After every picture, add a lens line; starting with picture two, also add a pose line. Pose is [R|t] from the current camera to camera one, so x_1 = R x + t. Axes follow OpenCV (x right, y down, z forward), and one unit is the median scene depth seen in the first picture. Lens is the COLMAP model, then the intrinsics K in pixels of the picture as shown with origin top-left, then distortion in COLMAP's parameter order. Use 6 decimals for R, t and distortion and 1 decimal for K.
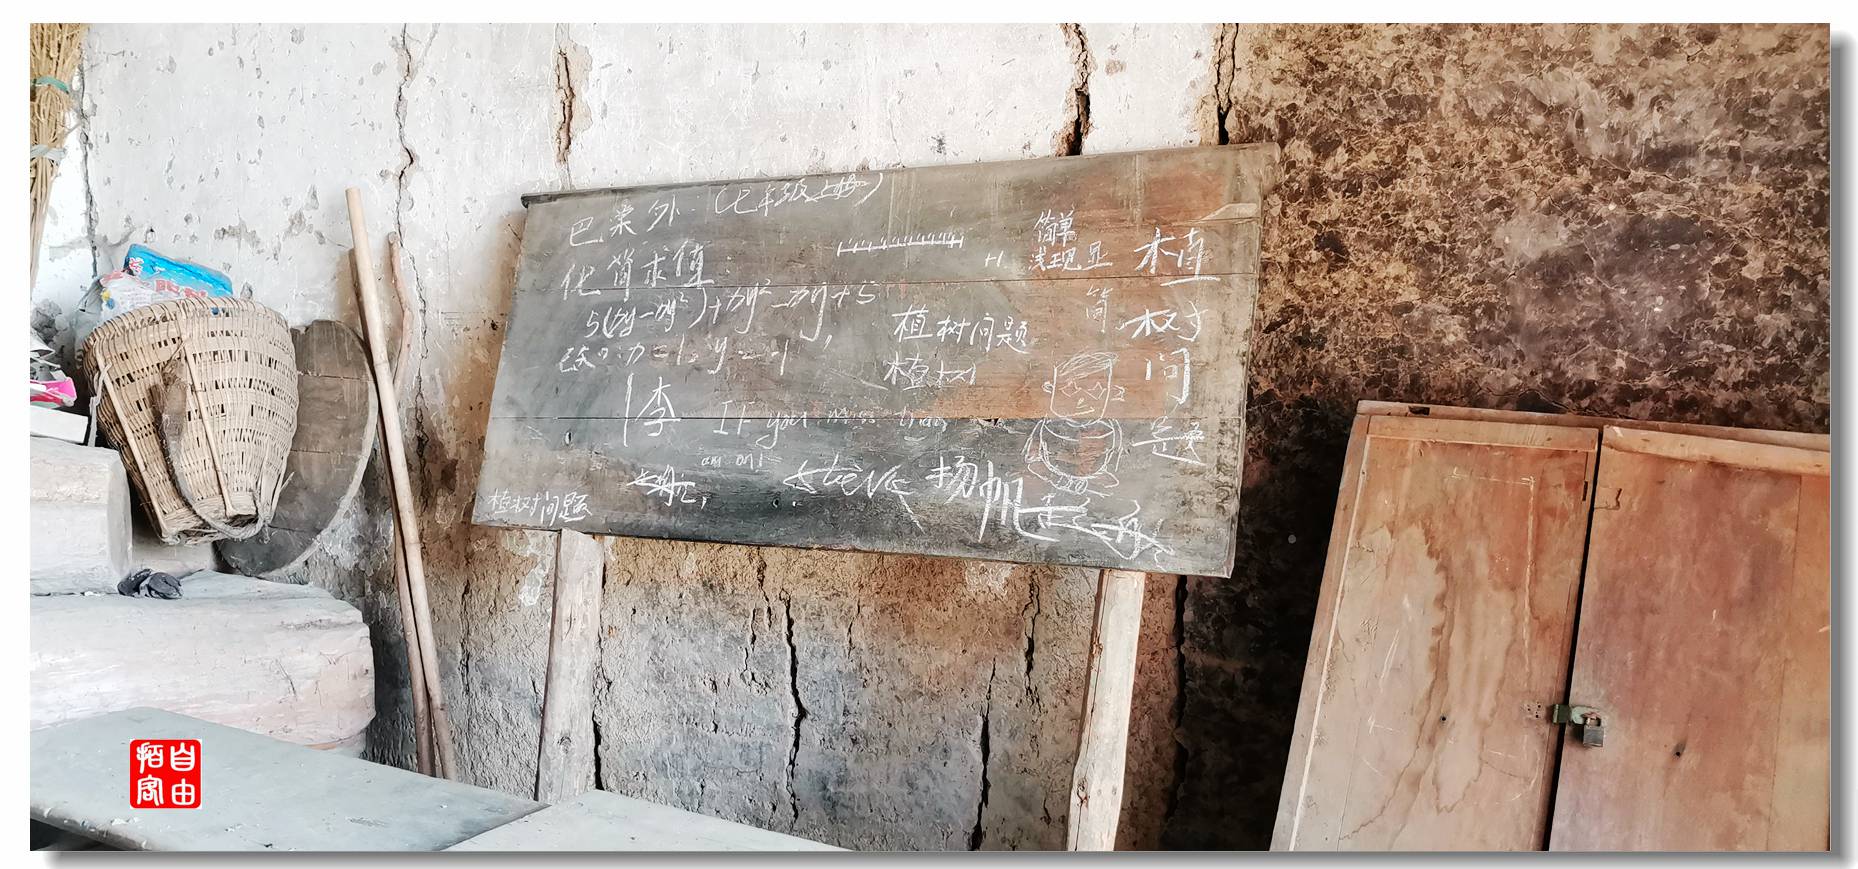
lens RADIAL K [[1362.0, 0, 929.4], [0, 1362.0, 458.7], [0, 0, 1]] dist [0.056926, -0.146571]
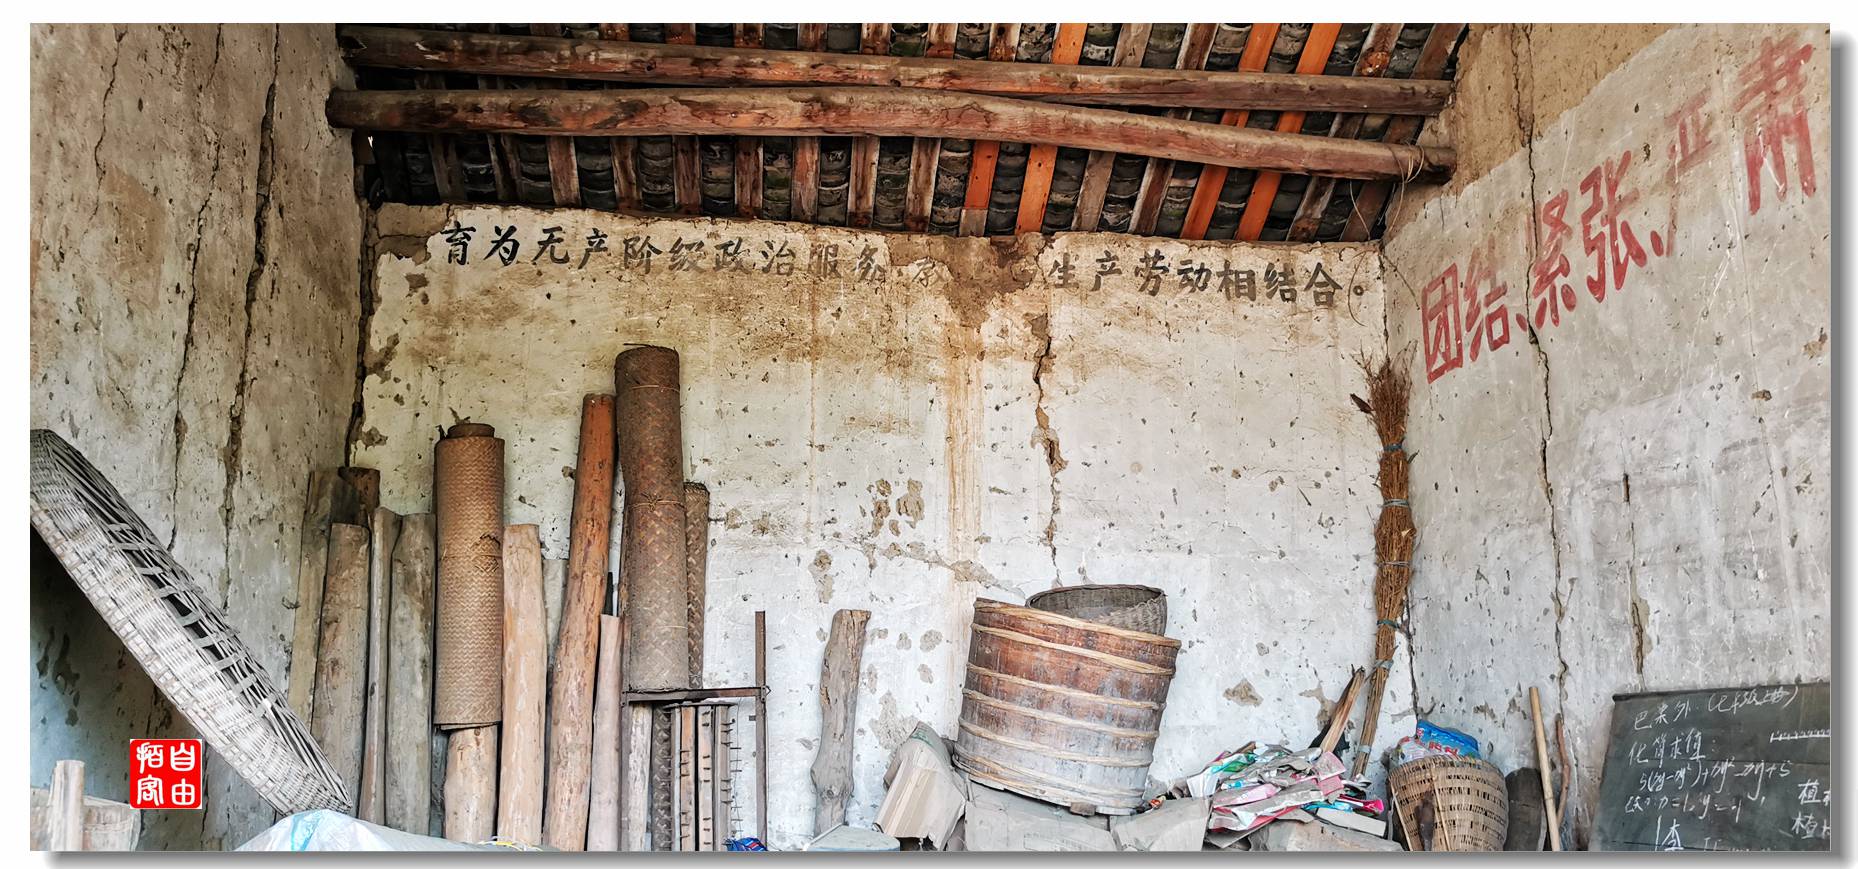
lens RADIAL K [[1362.0, 0, 929.4], [0, 1362.0, 458.7], [0, 0, 1]] dist [0.056926, -0.146571]
pose [[0.542100, -0.153781, -0.826123, 0.622364], [-0.085129, 0.968004, -0.236053, -0.017528], [0.835991, 0.198291, 0.511663, -0.519939]]
